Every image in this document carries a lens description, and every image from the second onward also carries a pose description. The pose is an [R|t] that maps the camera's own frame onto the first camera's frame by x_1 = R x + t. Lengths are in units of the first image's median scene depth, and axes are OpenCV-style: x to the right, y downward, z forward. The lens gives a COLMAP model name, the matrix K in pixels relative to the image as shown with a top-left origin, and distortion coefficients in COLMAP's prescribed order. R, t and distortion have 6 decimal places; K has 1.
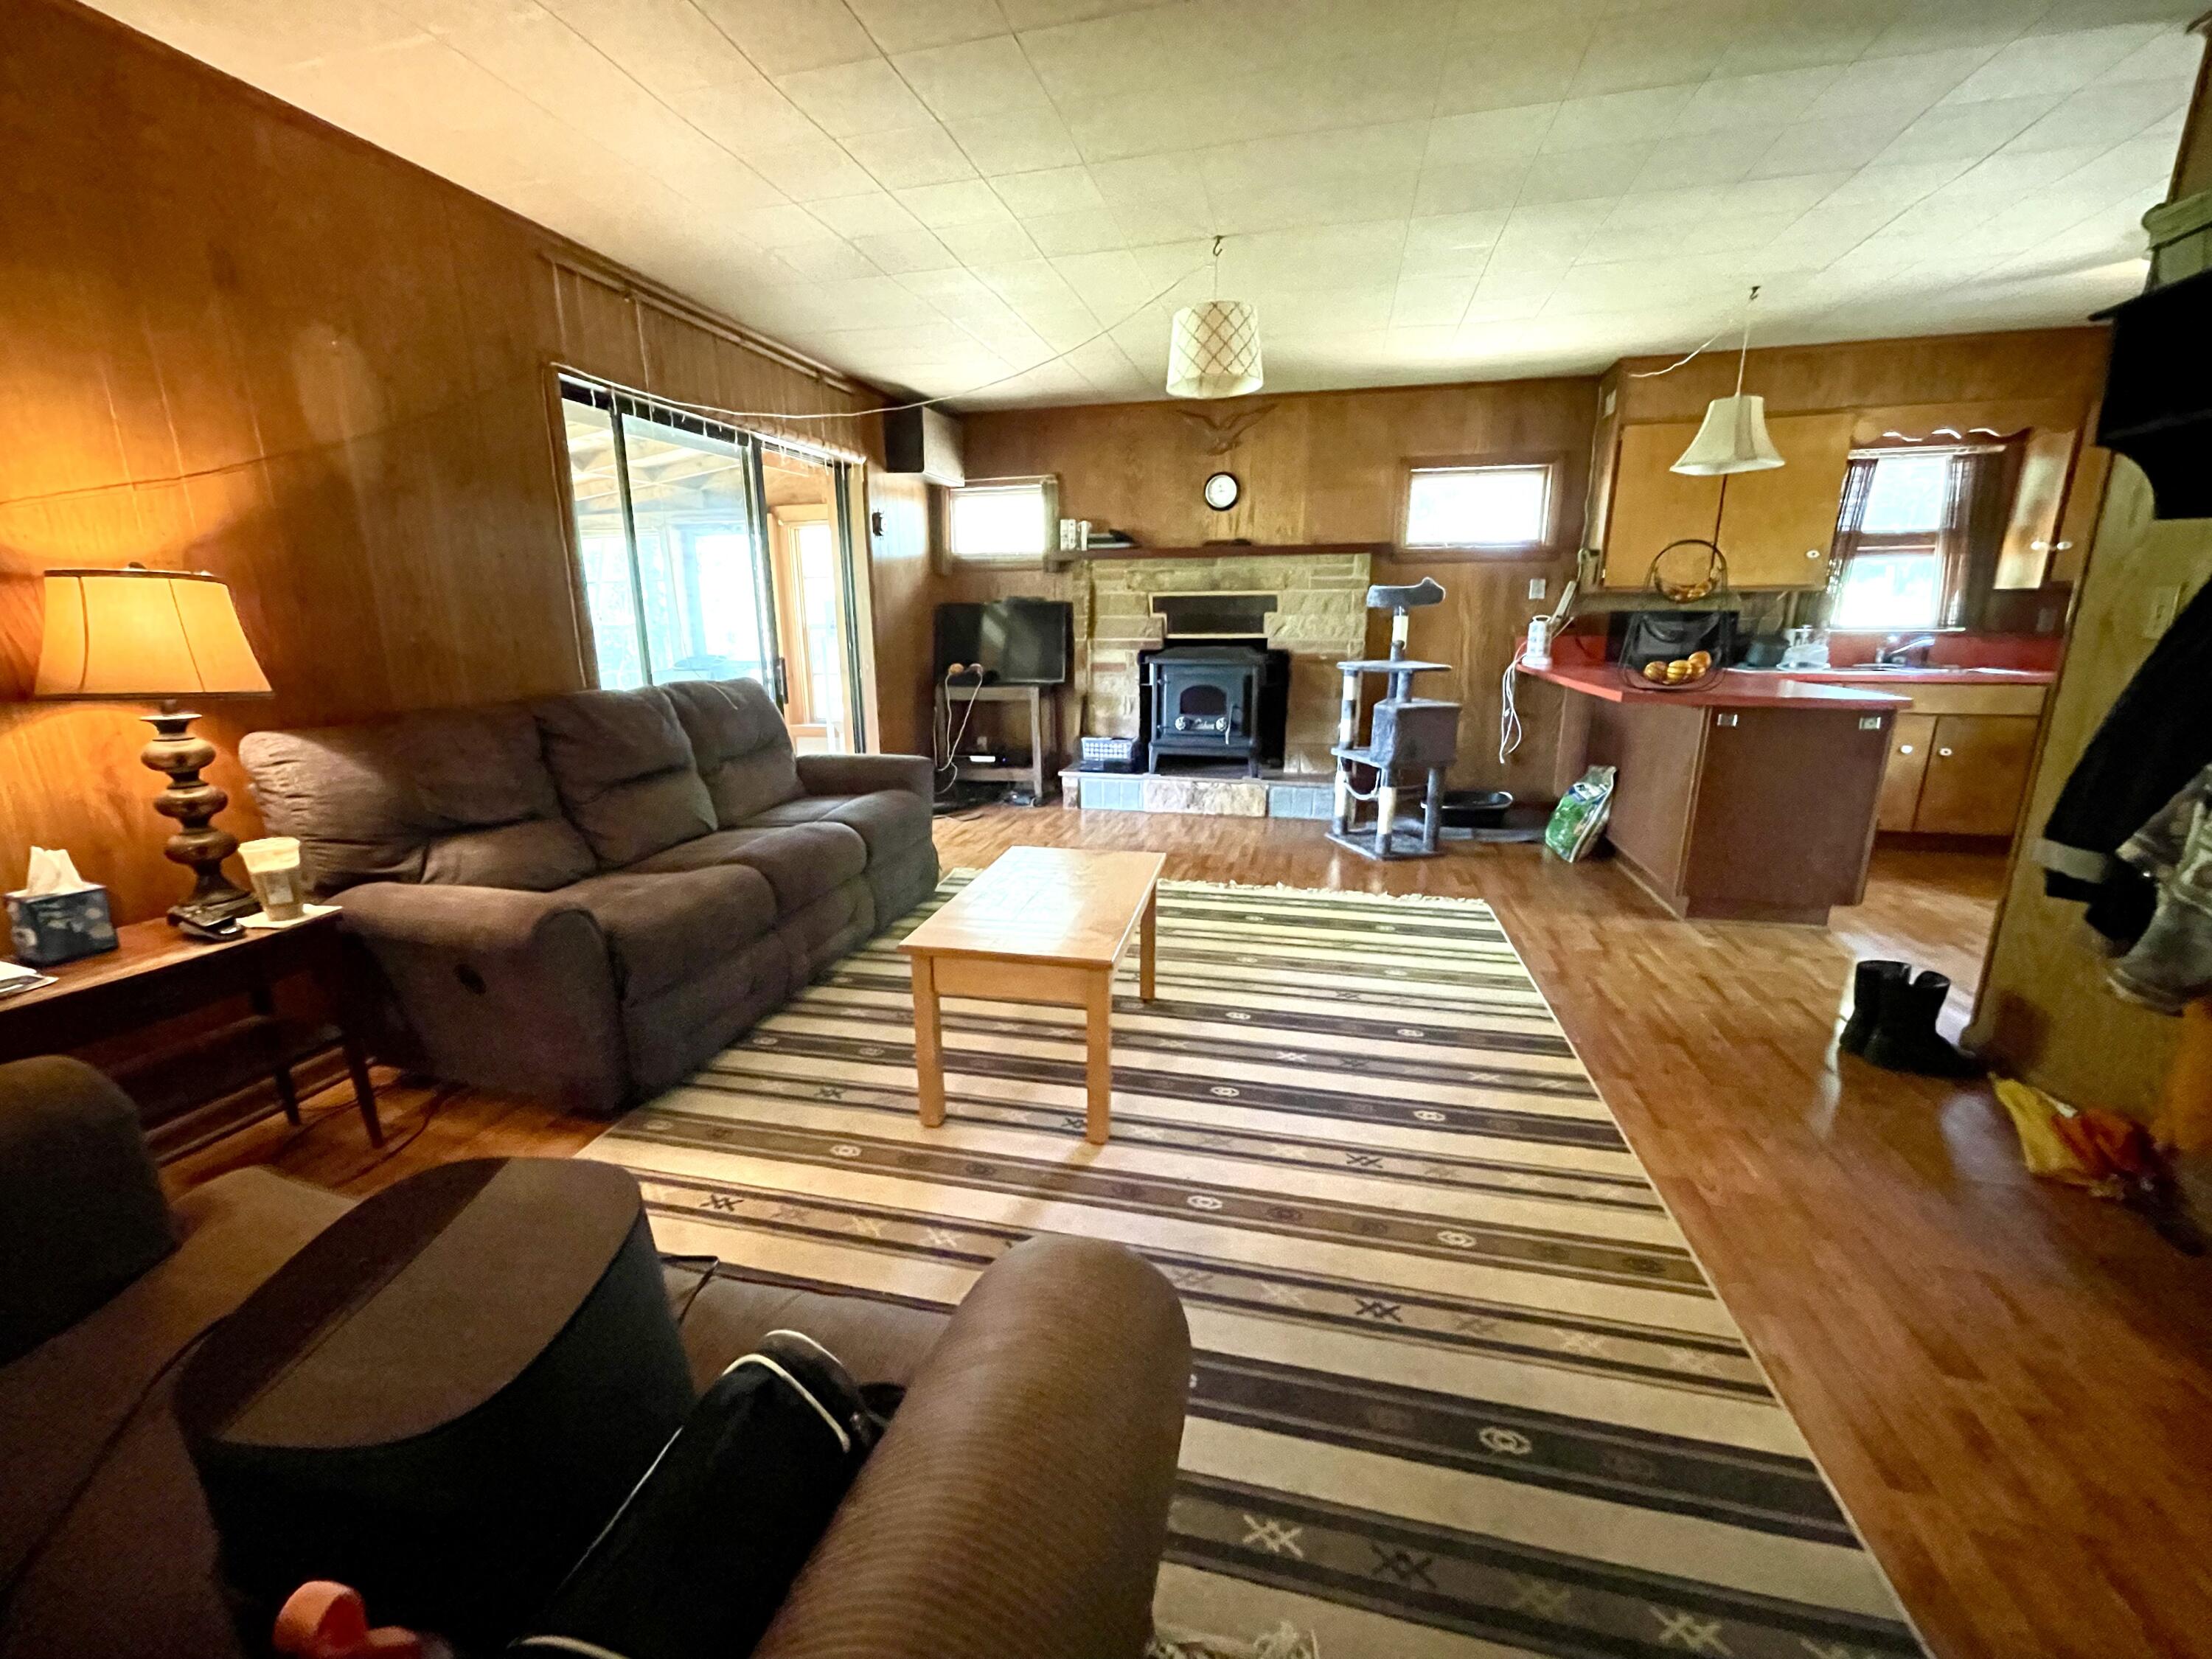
lens RADIAL K [[905.8, 0, 1084.0], [0, 905.8, 828.2], [0, 0, 1]] dist [-0.000318, 0.000680]
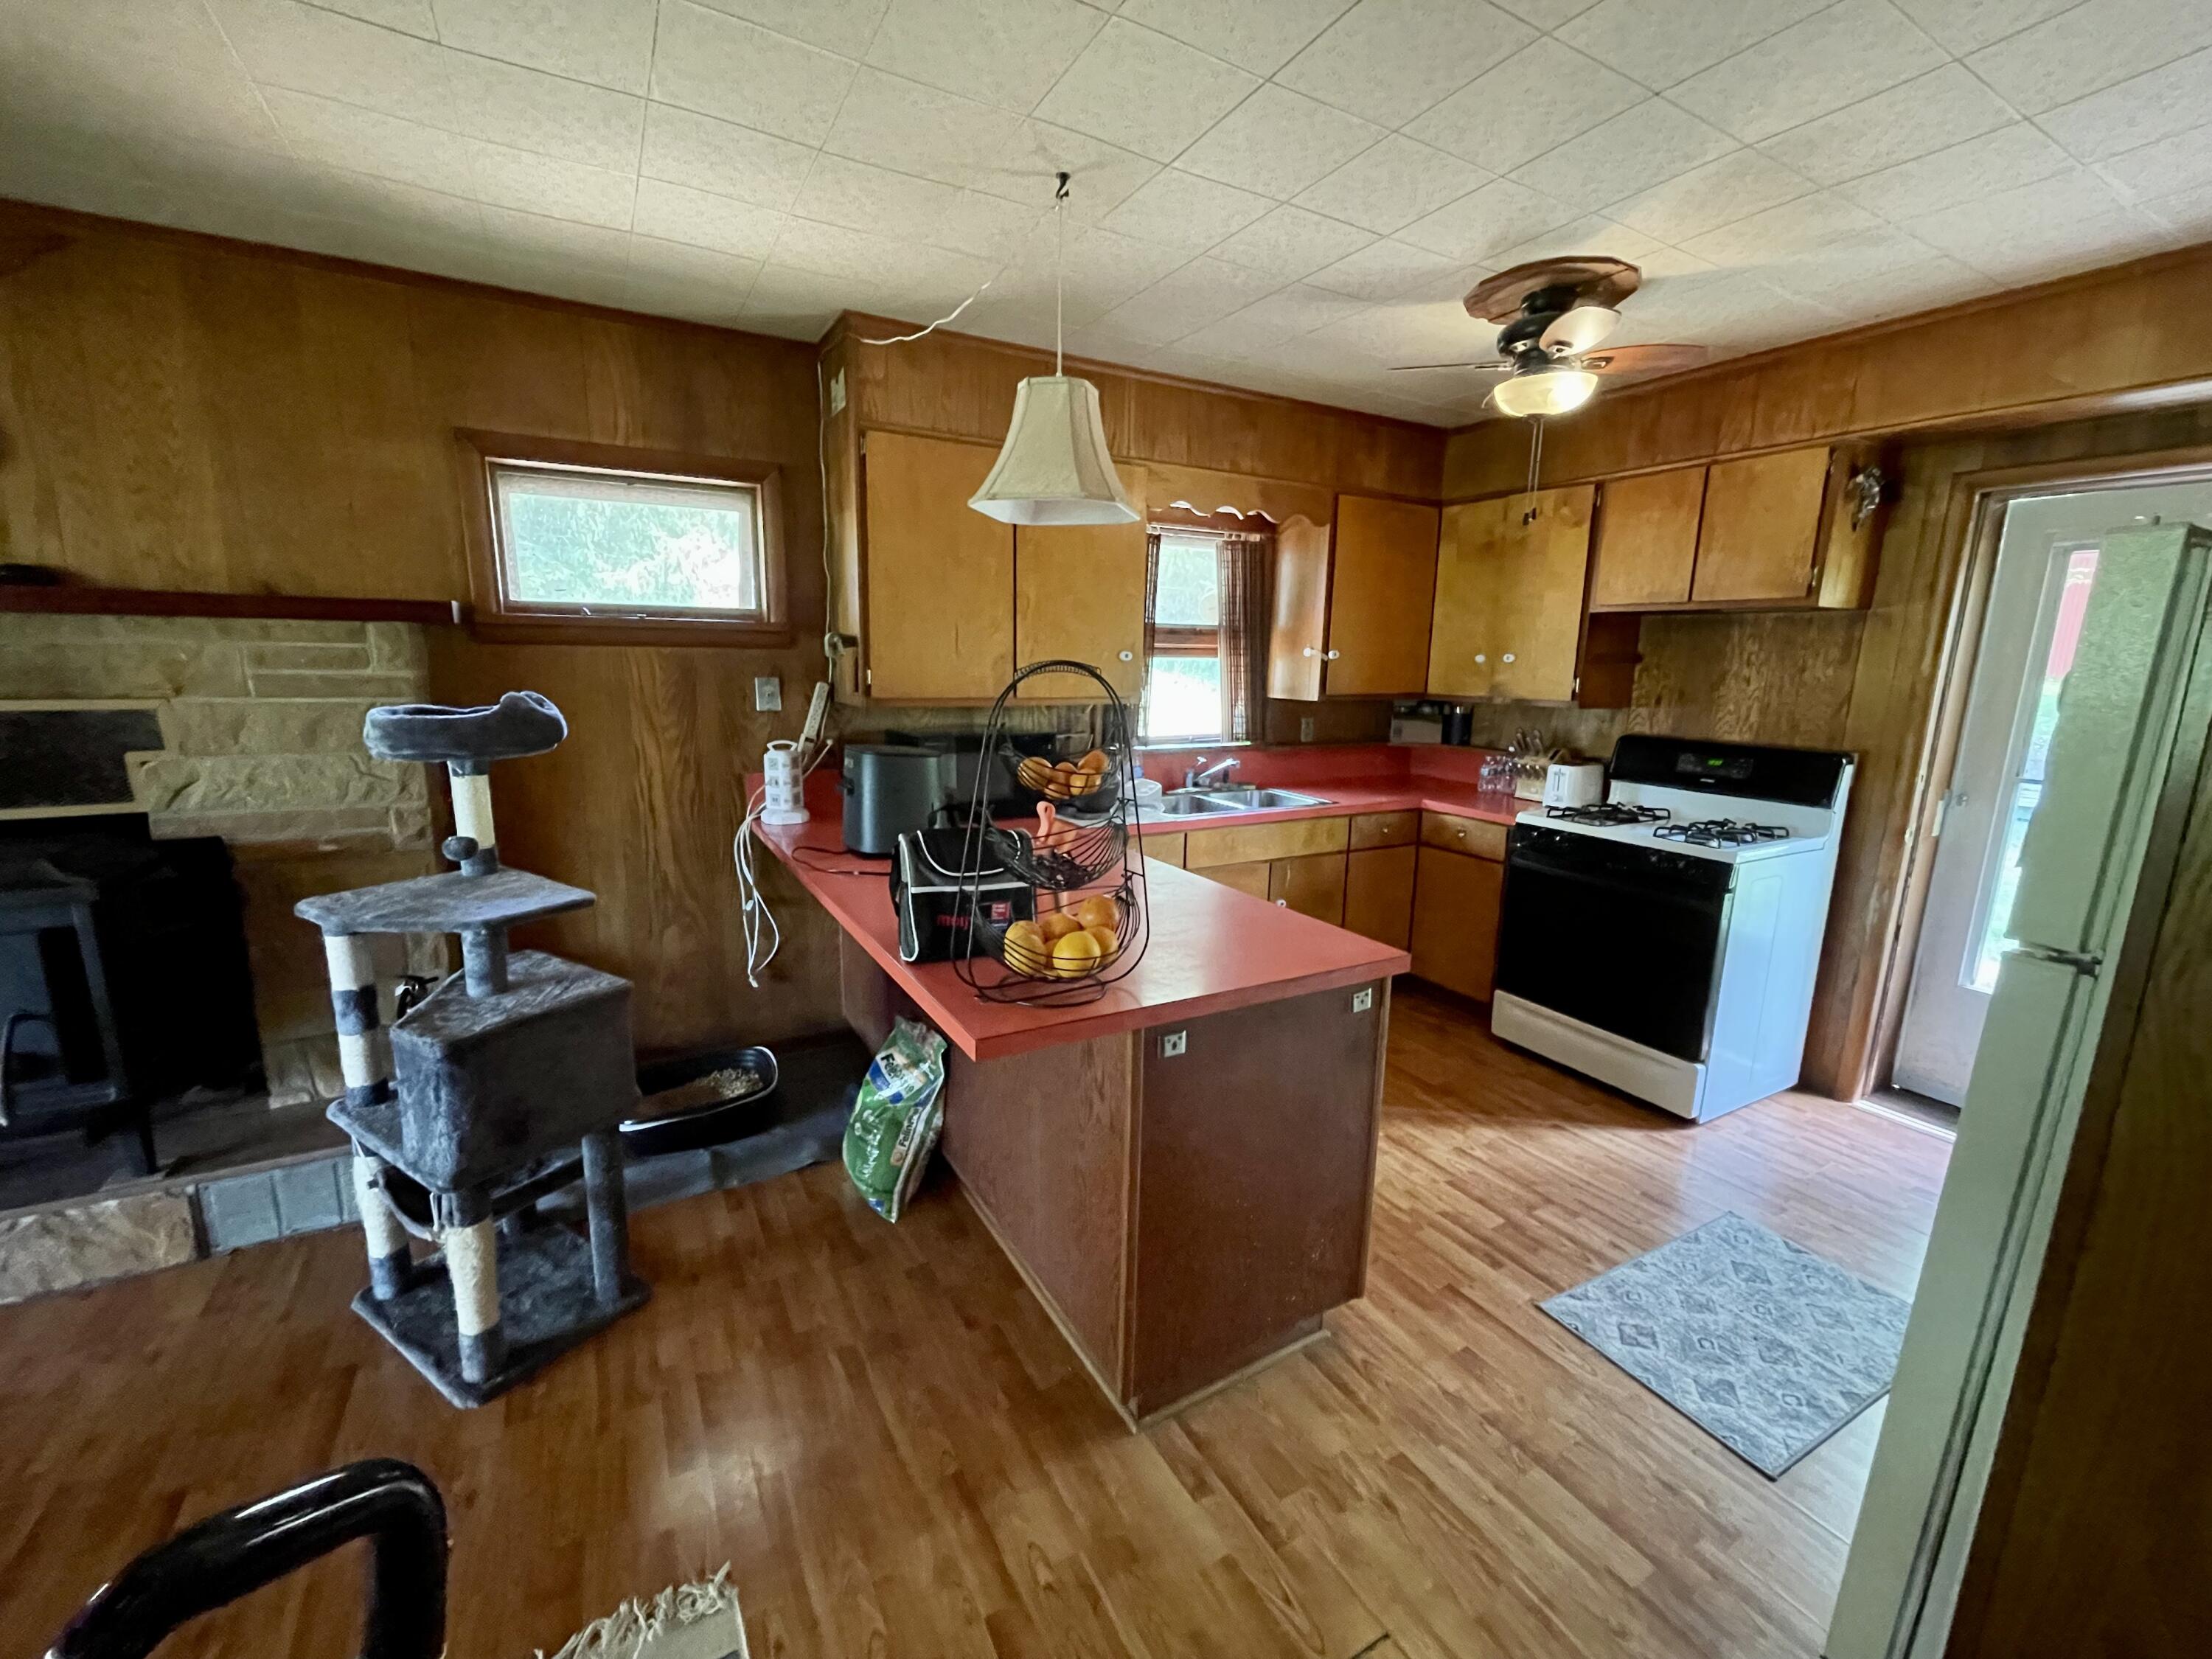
lens RADIAL K [[905.8, 0, 1090.6], [0, 905.8, 827.6], [0, 0, 1]] dist [-0.000318, 0.000680]
pose [[0.722511, -0.111513, 0.682307, 0.254365], [0.141501, 0.989866, 0.011940, -0.164269], [-0.676724, 0.087920, 0.730968, 0.460636]]
